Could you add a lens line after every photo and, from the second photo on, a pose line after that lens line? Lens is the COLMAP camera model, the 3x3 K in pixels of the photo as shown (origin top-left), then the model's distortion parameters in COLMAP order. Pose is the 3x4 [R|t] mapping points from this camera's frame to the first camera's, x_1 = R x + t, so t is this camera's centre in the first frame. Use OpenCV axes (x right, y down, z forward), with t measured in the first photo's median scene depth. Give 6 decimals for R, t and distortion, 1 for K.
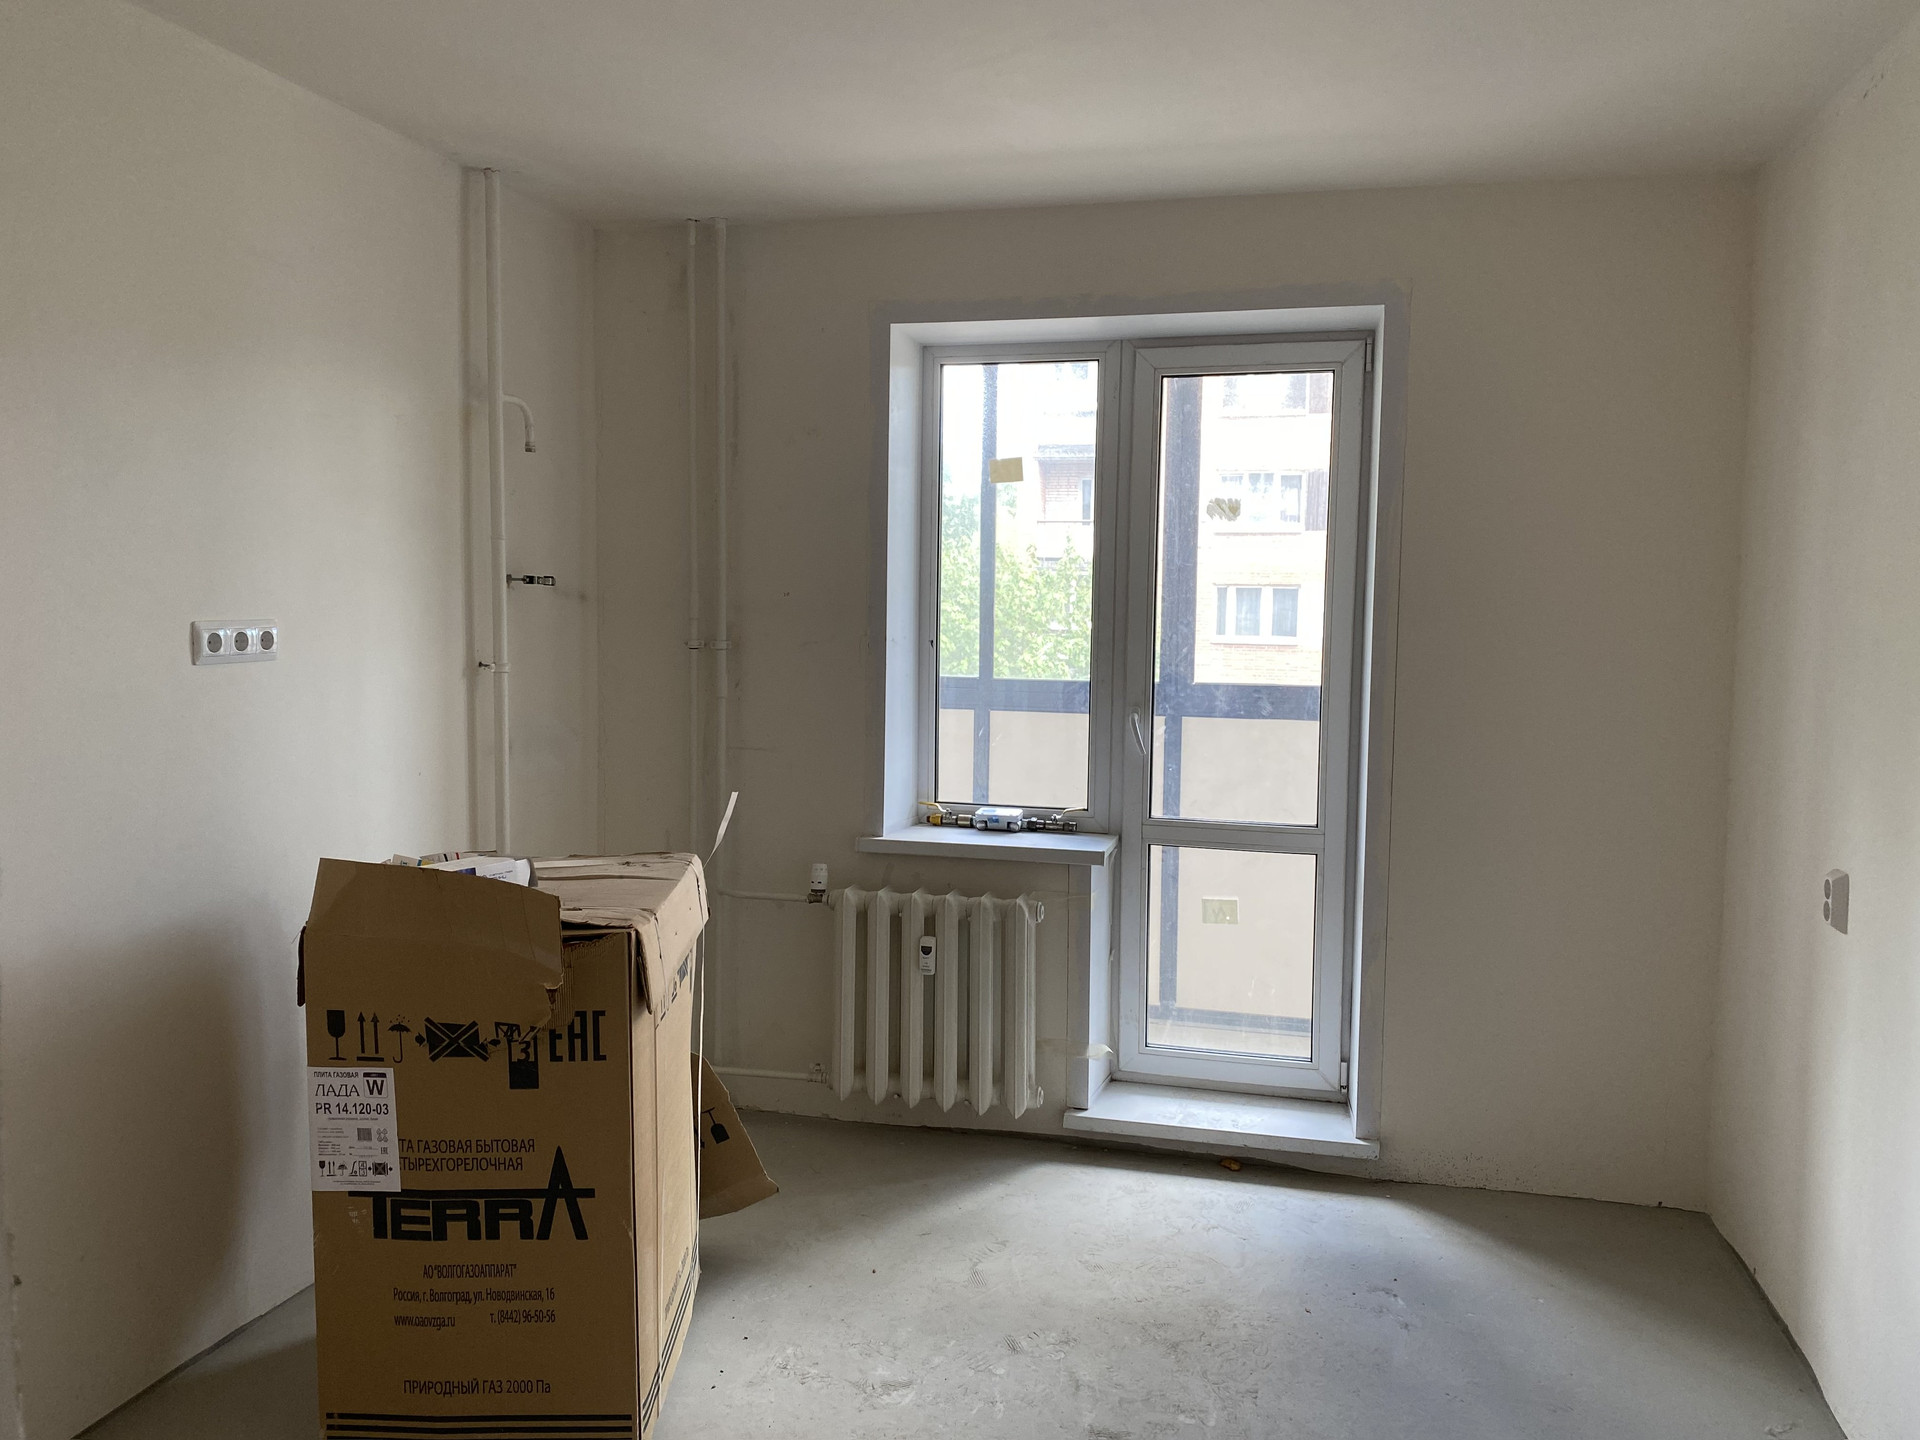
lens RADIAL K [[1480.8, 0, 960.9], [0, 1480.8, 708.1], [0, 0, 1]] dist [0.091095, 0.005375]
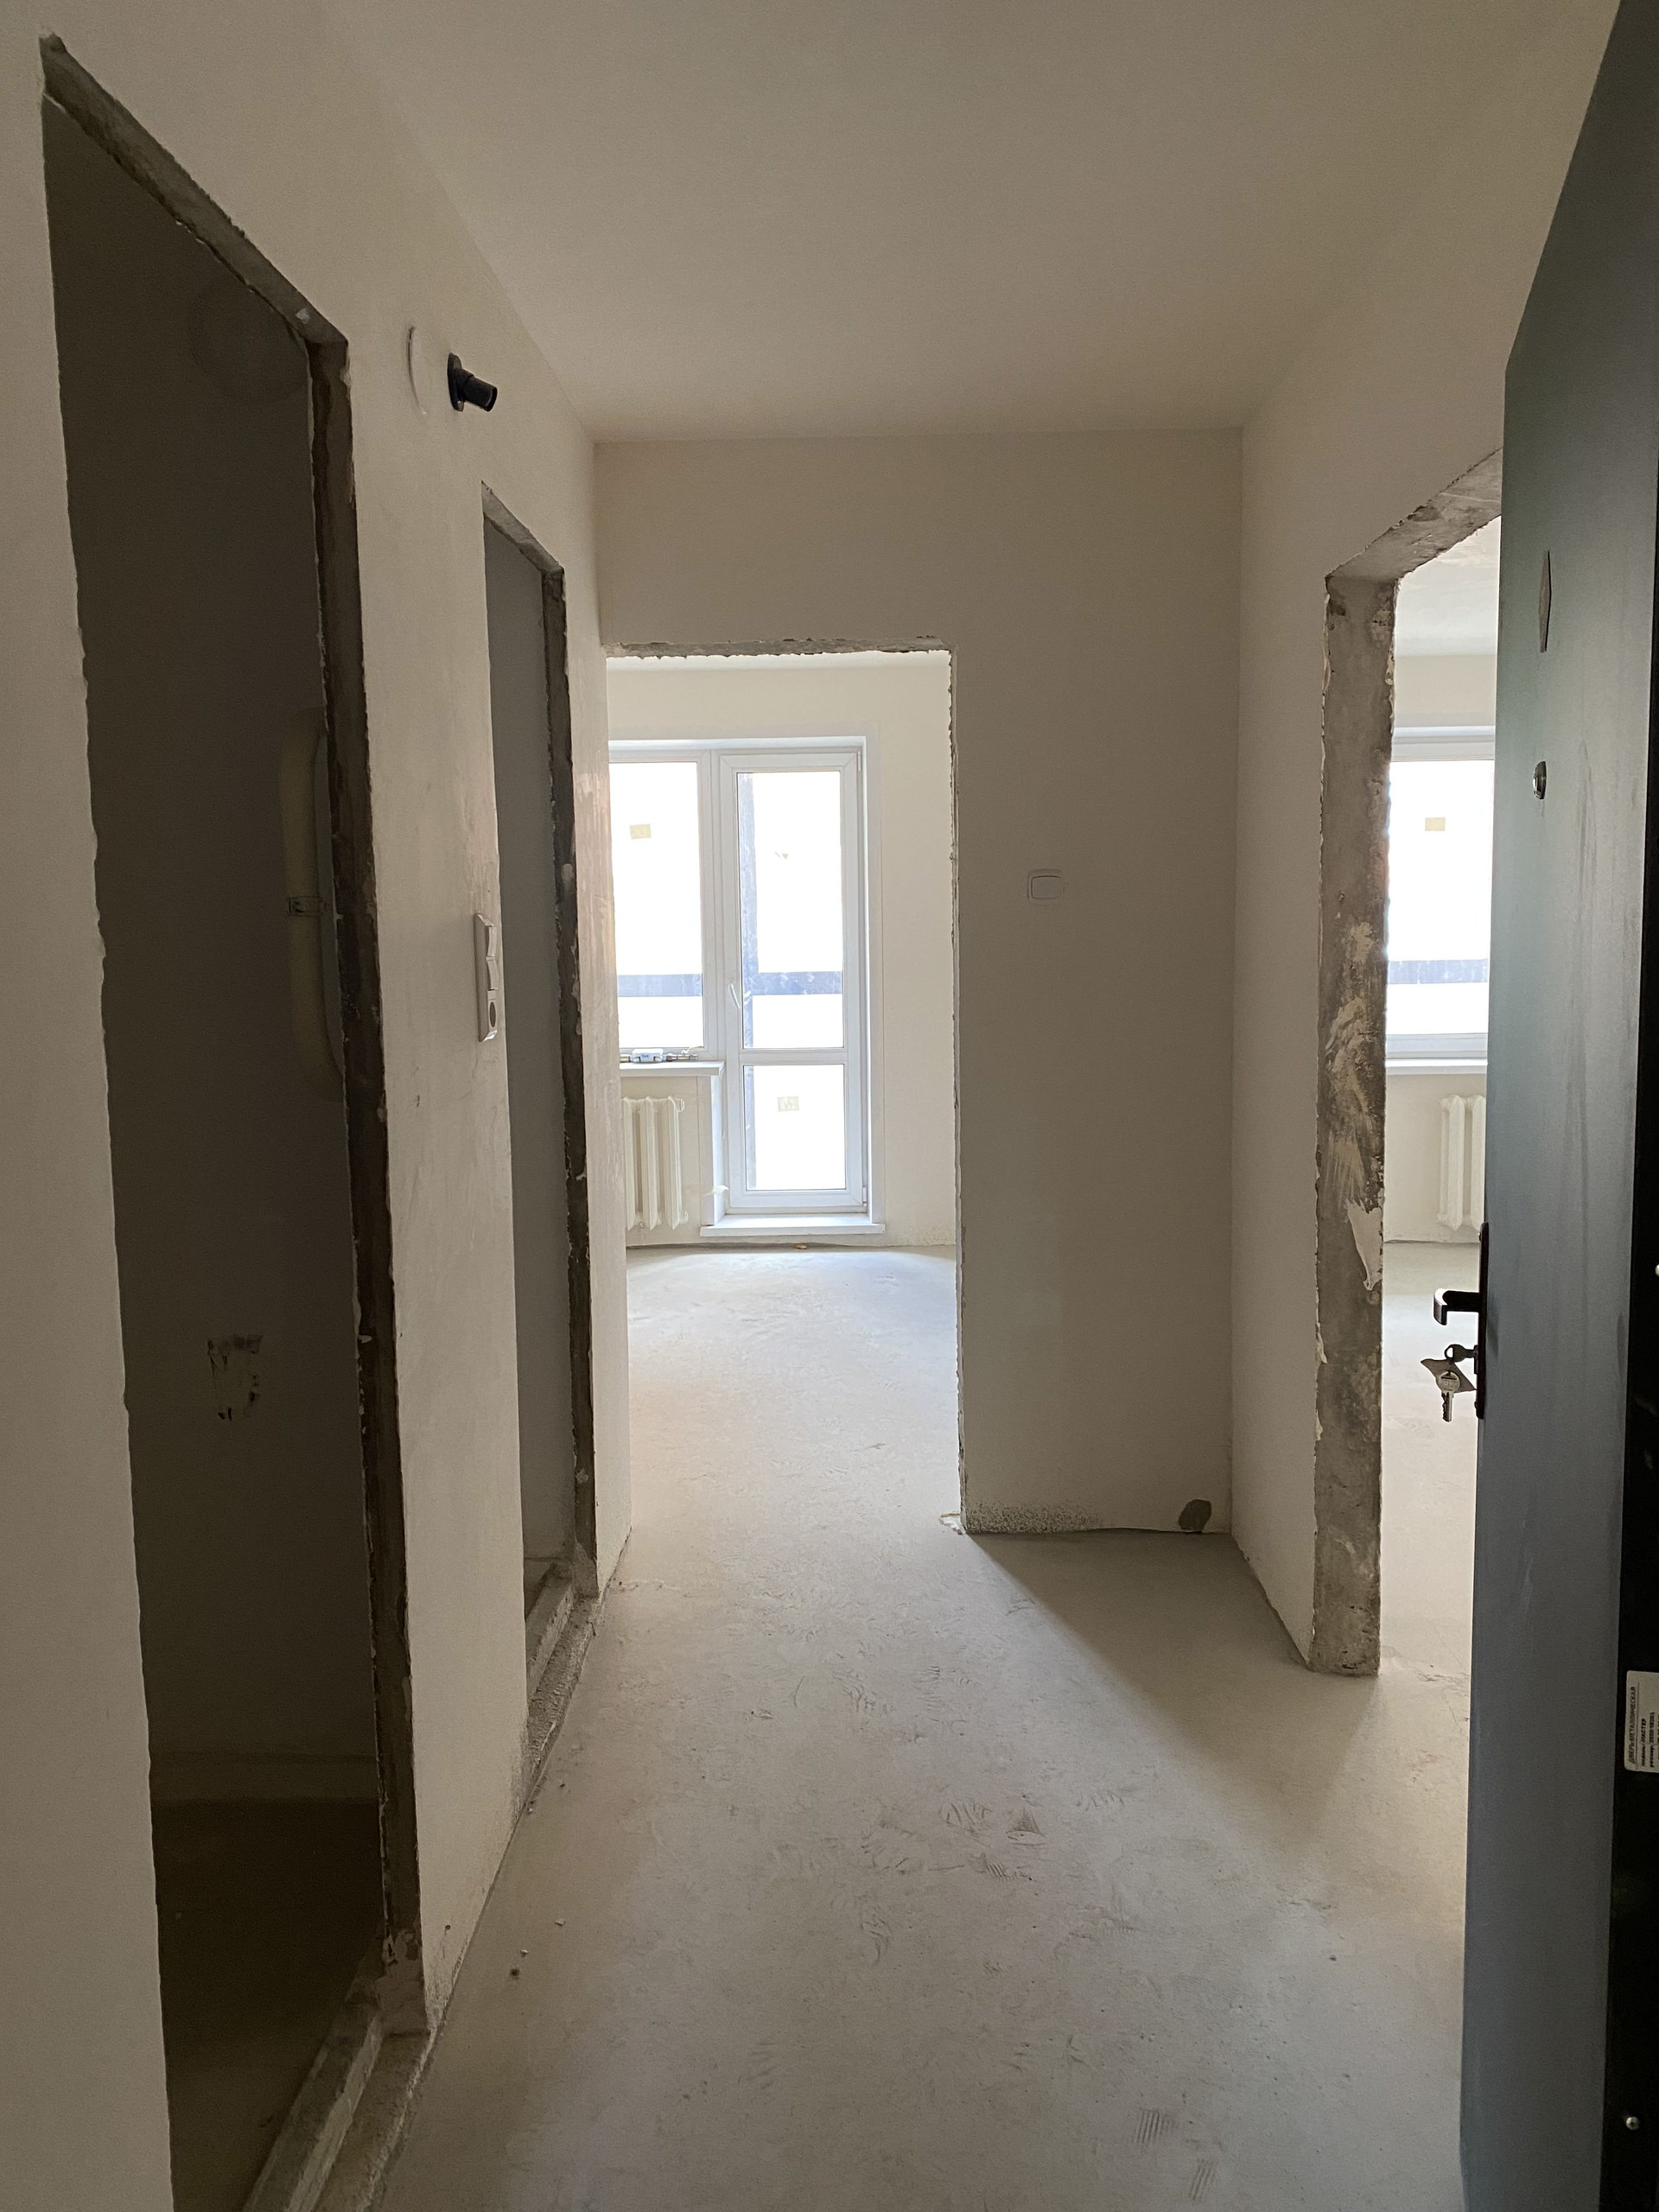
lens RADIAL K [[1706.0, 0, 825.2], [0, 1706.0, 1107.1], [0, 0, 1]] dist [0.091095, 0.005375]
pose [[0.973274, -0.048370, 0.224494, -0.208917], [0.044773, 0.998775, 0.021086, 0.104484], [-0.225239, -0.010471, 0.974247, -0.841352]]
